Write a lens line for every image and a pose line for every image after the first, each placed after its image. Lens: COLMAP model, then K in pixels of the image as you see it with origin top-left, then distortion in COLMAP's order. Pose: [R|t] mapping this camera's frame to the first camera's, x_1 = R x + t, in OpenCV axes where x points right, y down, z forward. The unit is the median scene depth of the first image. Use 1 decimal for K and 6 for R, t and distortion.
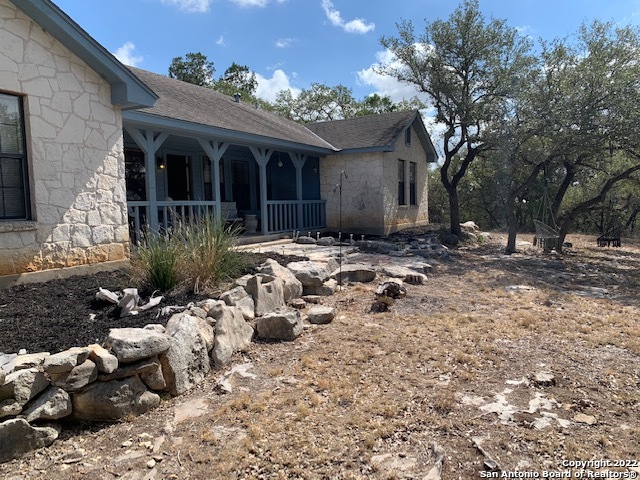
lens RADIAL K [[488.3, 0, 320.1], [0, 488.3, 239.1], [0, 0, 1]] dist [0.008978, -0.012121]
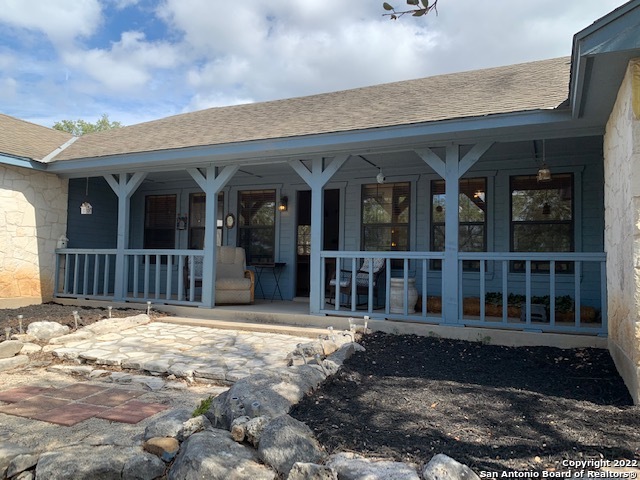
lens RADIAL K [[488.3, 0, 320.8], [0, 488.3, 239.5], [0, 0, 1]] dist [0.008978, -0.012121]
pose [[0.024153, -0.016948, -0.999565, 0.549480], [-0.088466, 0.995898, -0.019024, -0.103516], [0.995786, 0.088887, 0.022555, 1.252651]]
